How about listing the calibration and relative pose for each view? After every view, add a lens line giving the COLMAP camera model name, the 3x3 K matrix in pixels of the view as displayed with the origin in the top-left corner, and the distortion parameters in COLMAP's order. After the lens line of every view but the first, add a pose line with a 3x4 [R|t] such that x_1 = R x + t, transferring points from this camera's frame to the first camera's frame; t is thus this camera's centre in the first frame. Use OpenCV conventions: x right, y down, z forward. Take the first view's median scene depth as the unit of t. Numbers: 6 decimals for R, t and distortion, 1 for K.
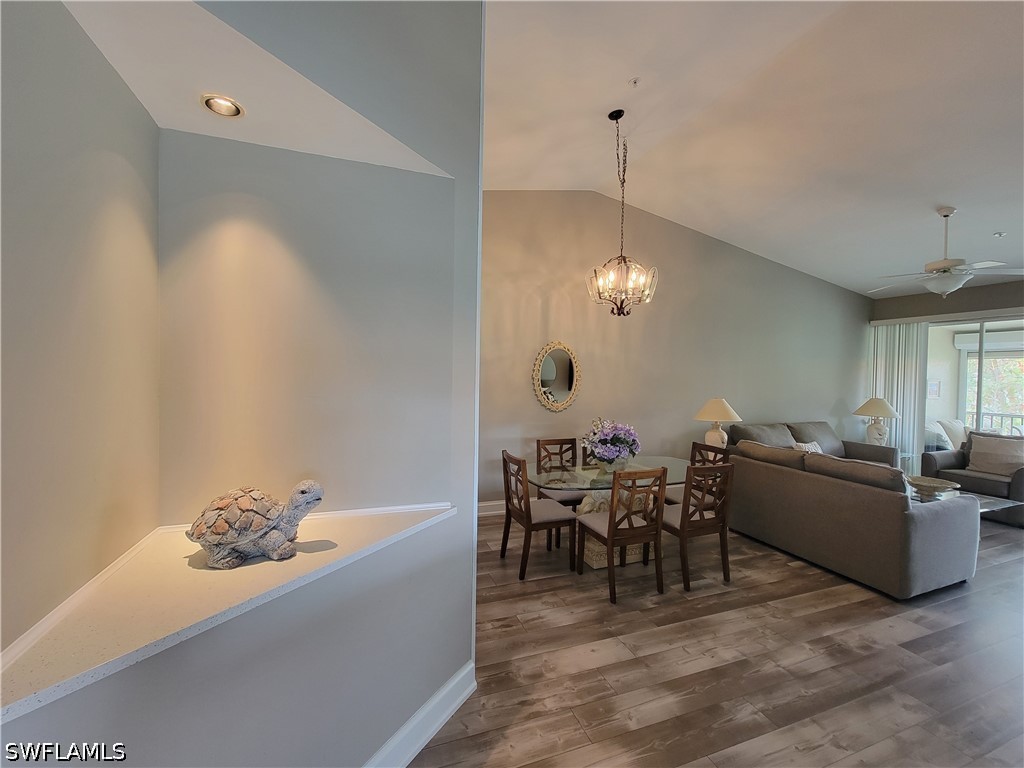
lens RADIAL K [[419.3, 0, 508.8], [0, 419.3, 382.9], [0, 0, 1]] dist [-0.003570, -0.001049]
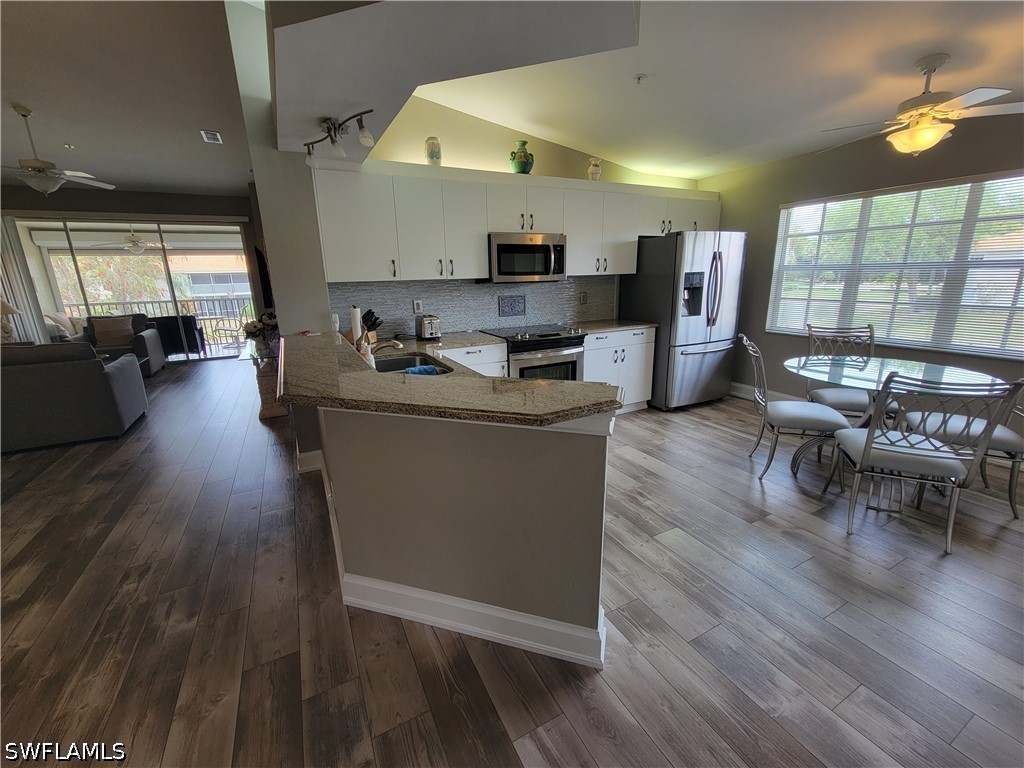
lens RADIAL K [[419.3, 0, 508.4], [0, 419.3, 387.3], [0, 0, 1]] dist [-0.003570, -0.001049]
pose [[-0.128135, -0.271460, 0.953882, -0.368366], [0.035602, 0.959931, 0.277964, 0.025720], [-0.991118, 0.069577, -0.113336, -0.086593]]
